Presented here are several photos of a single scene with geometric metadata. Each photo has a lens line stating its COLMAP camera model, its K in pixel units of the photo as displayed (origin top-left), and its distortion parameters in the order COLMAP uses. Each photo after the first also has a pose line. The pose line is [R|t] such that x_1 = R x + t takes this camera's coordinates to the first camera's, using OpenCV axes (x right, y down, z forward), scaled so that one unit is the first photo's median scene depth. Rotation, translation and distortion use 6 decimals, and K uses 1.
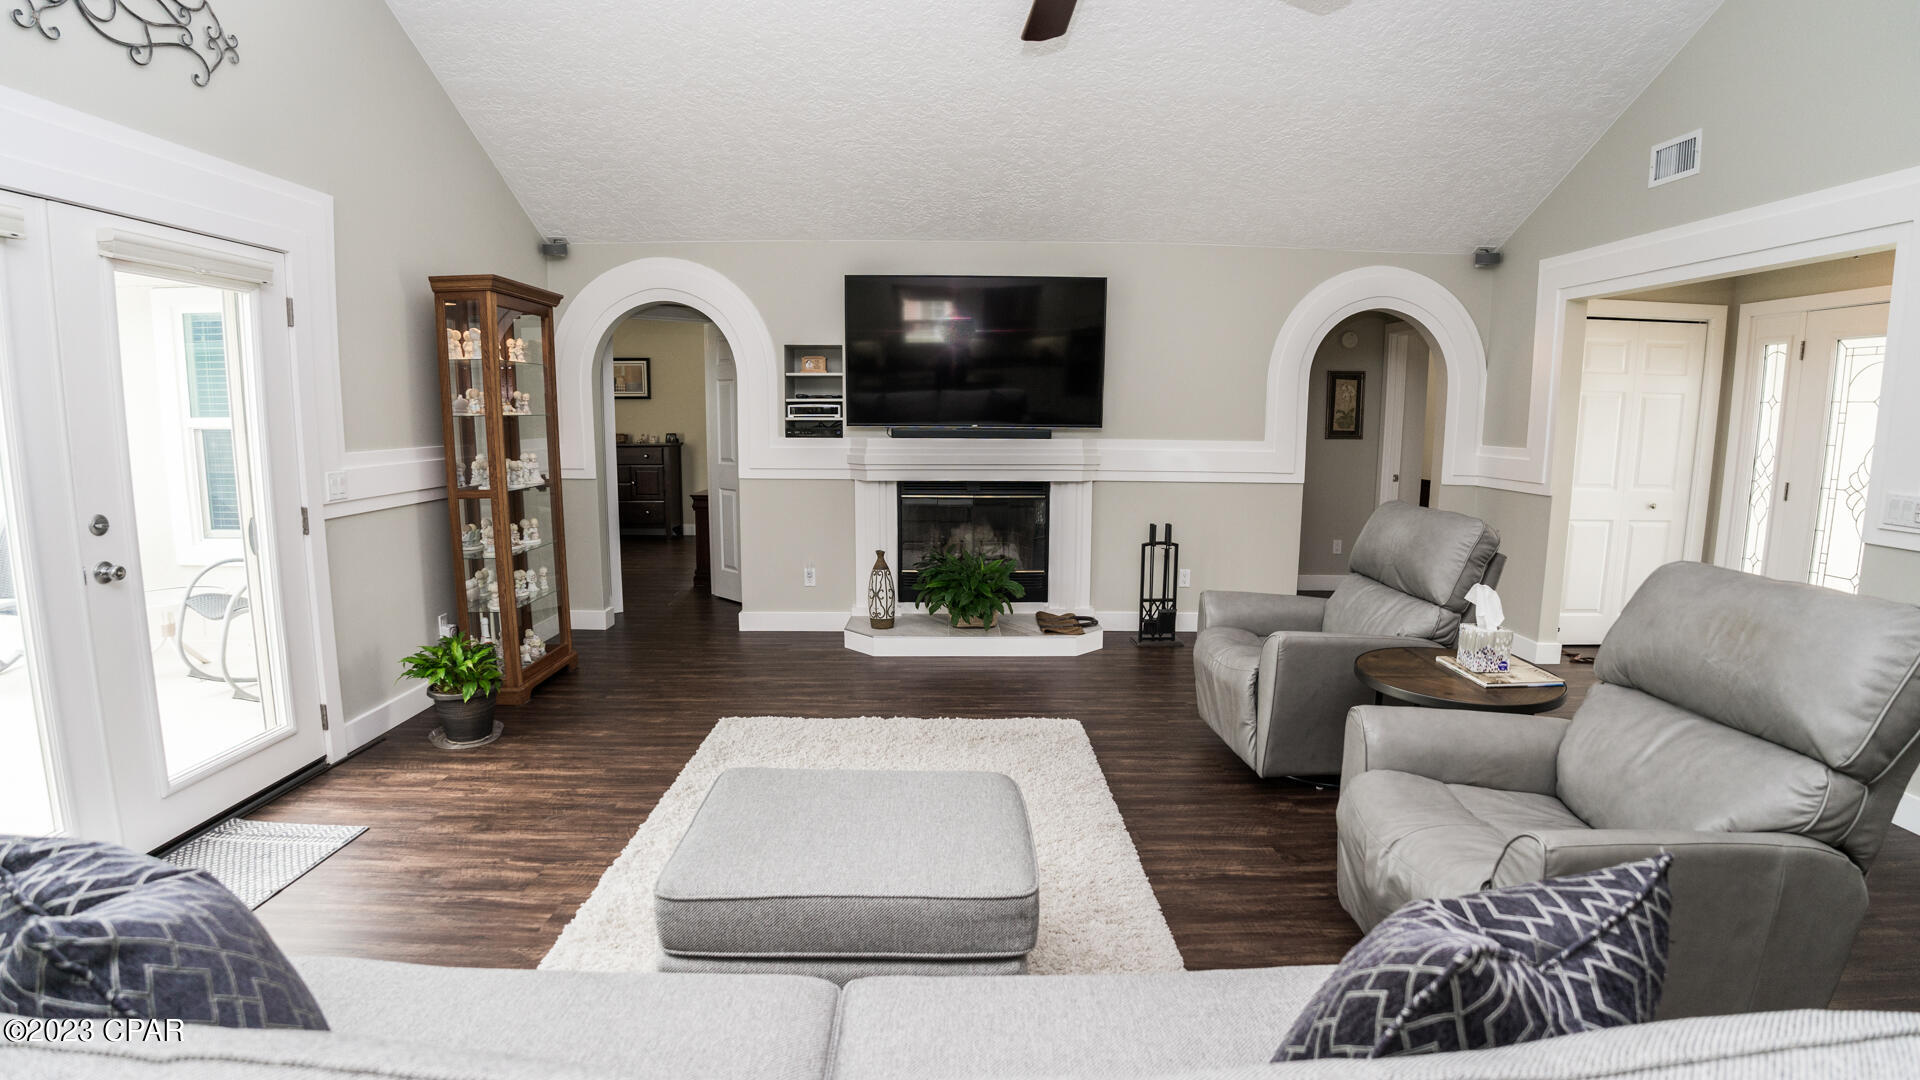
lens RADIAL K [[879.9, 0, 957.9], [0, 879.9, 549.9], [0, 0, 1]] dist [-0.087574, 0.014501]
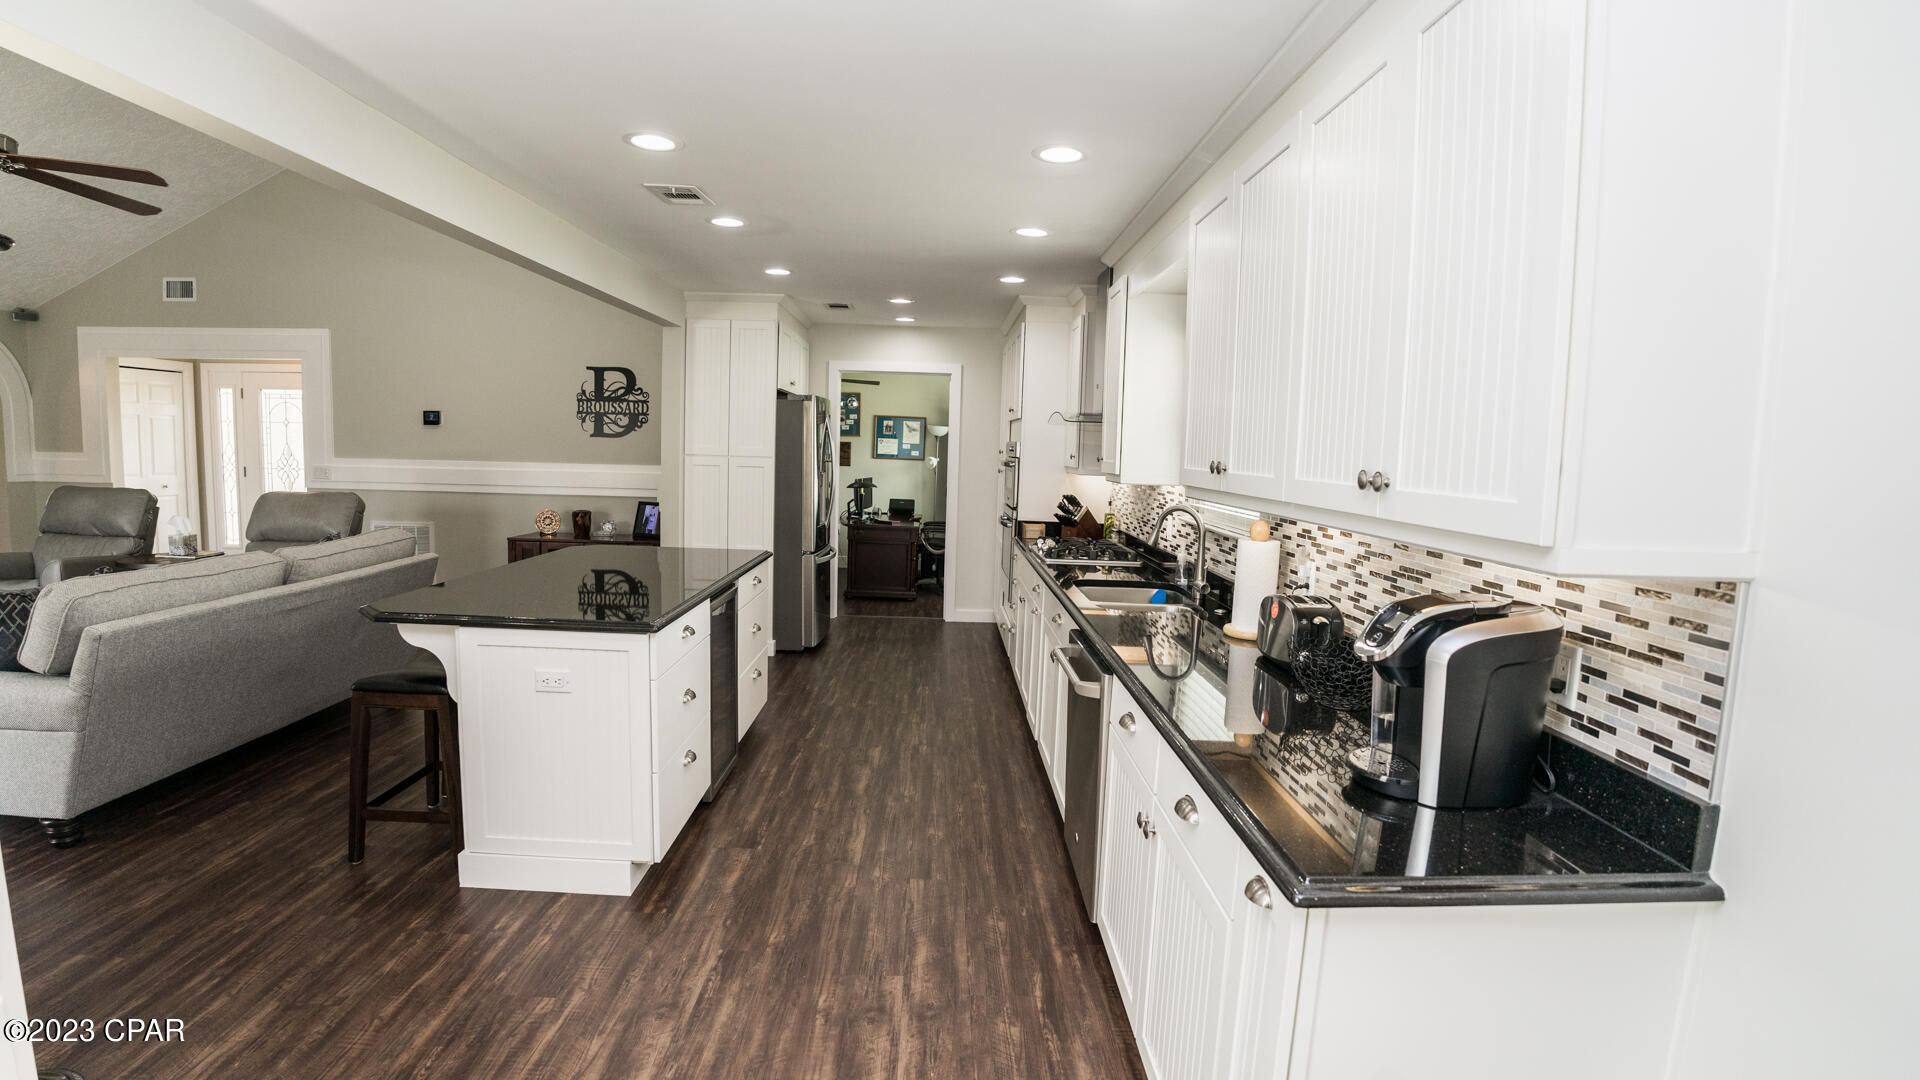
lens RADIAL K [[879.9, 0, 975.4], [0, 879.9, 530.8], [0, 0, 1]] dist [-0.087574, 0.014501]
pose [[-0.030638, -0.101935, 0.994319, -0.731430], [0.121466, 0.987034, 0.104930, 0.051656], [-0.992123, 0.123991, -0.017859, -0.465408]]
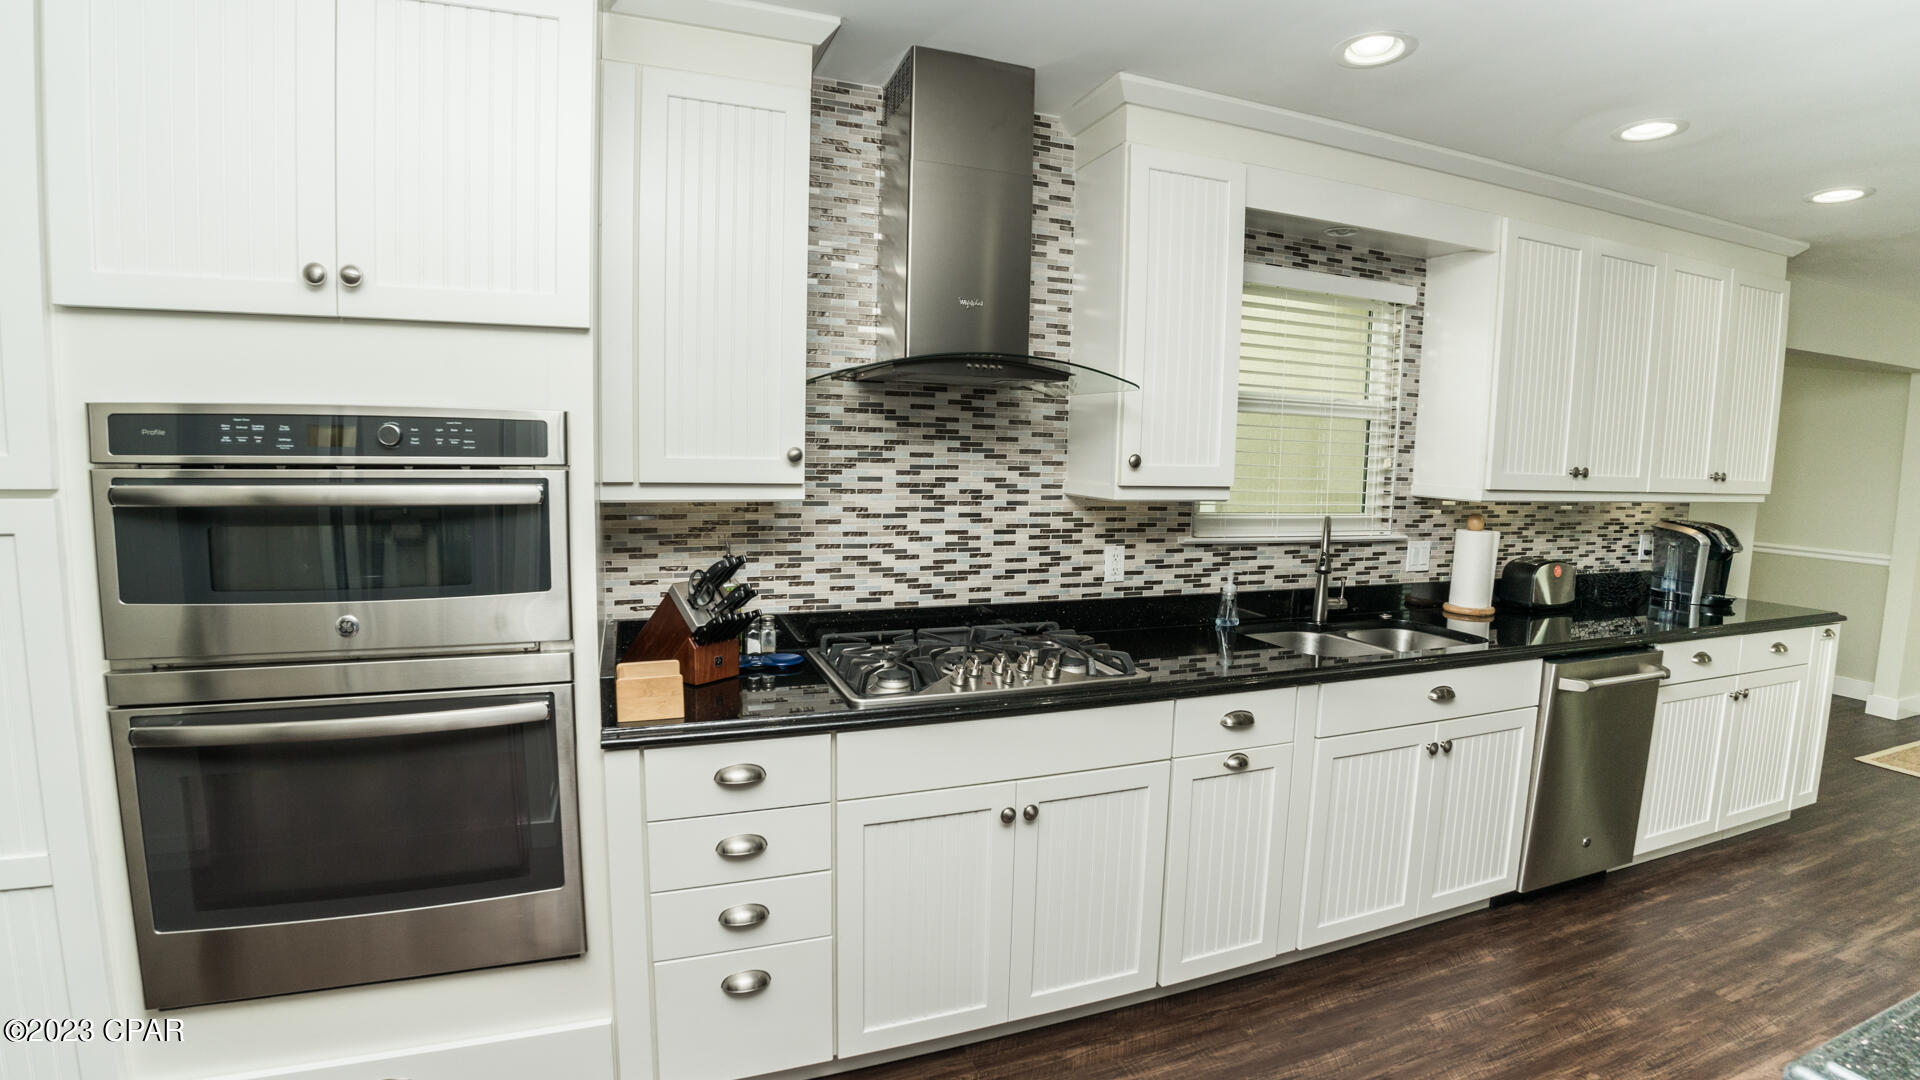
lens RADIAL K [[879.9, 0, 963.1], [0, 879.9, 530.9], [0, 0, 1]] dist [-0.087574, 0.014501]
pose [[-0.939267, 0.004074, -0.343164, 0.310462], [-0.082202, 0.968151, 0.236489, 0.022004], [0.333198, 0.250335, -0.909017, -0.222313]]
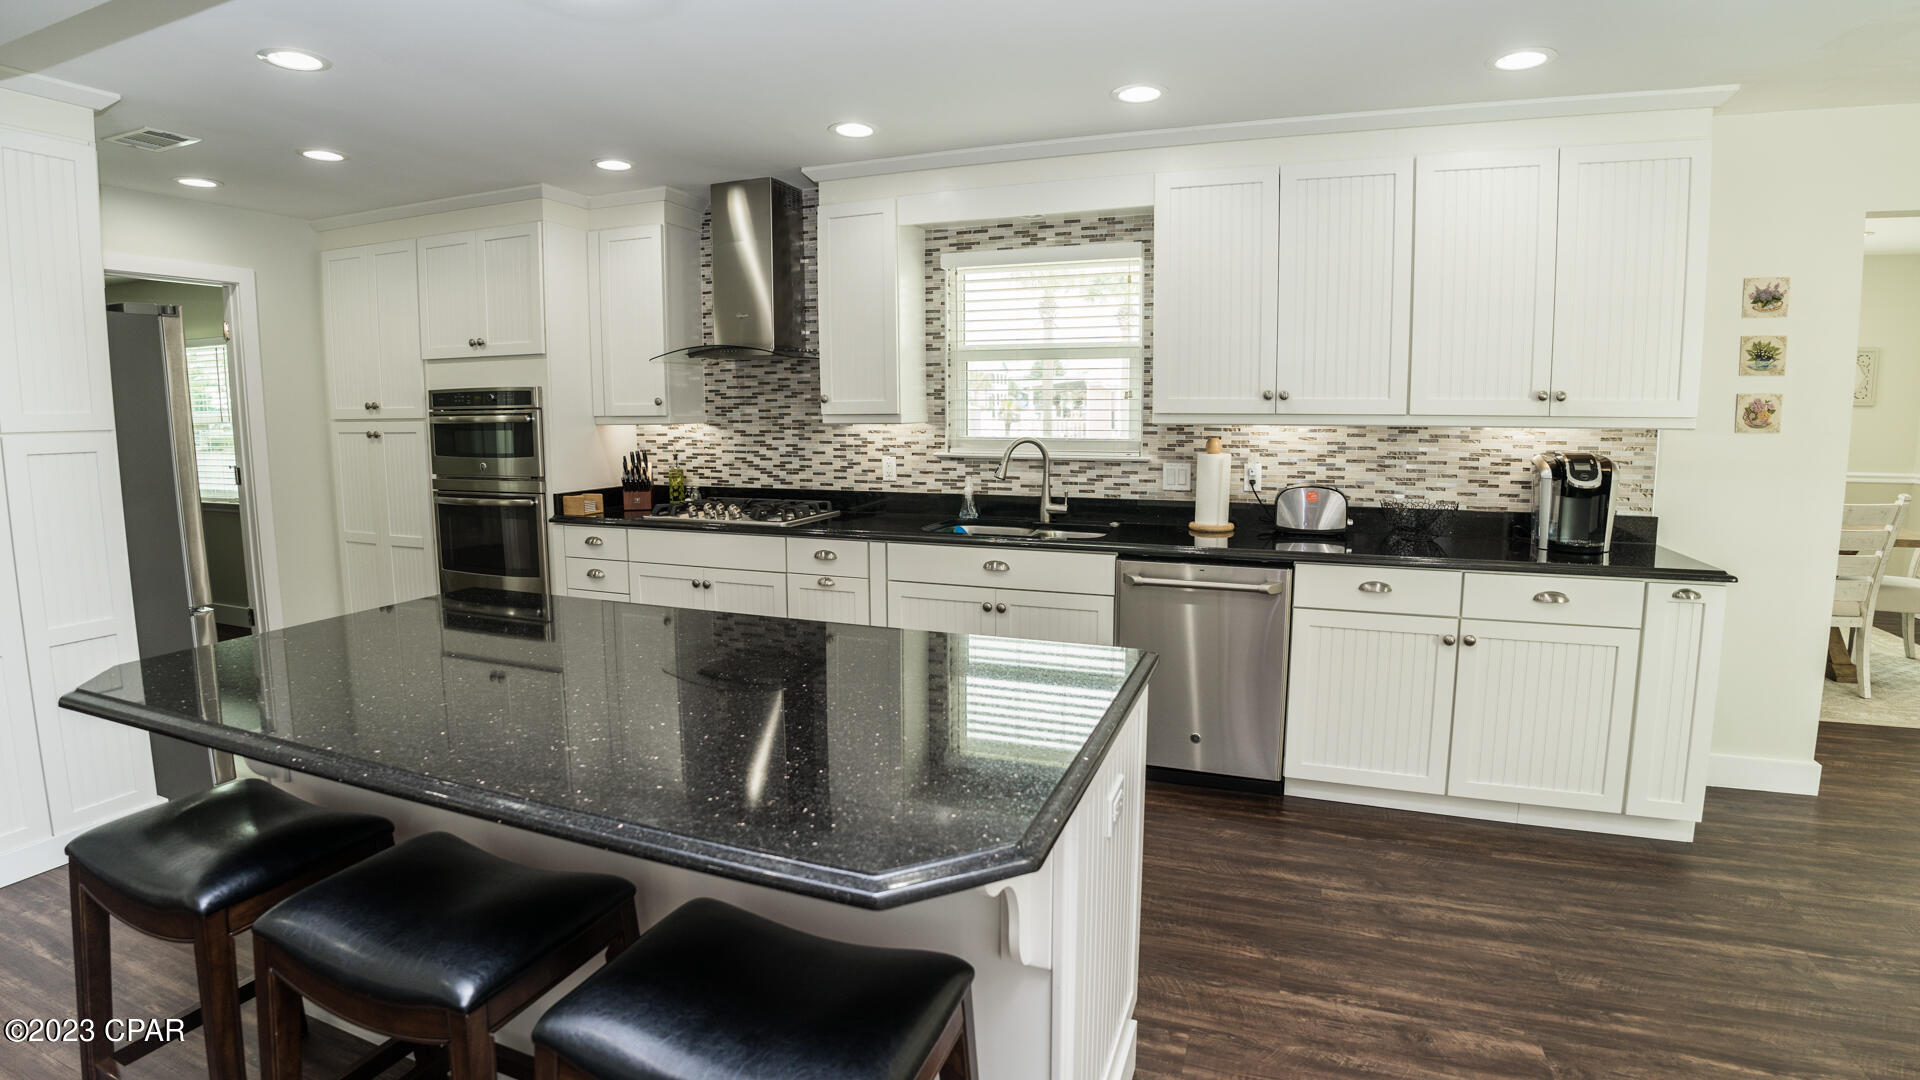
lens RADIAL K [[879.9, 0, 969.2], [0, 879.9, 512.8], [0, 0, 1]] dist [-0.087574, 0.014501]
pose [[-0.933419, -0.043926, 0.356089, -0.287137], [0.054485, 0.963613, 0.261689, -0.006397], [-0.354627, 0.263667, -0.897061, 0.023178]]
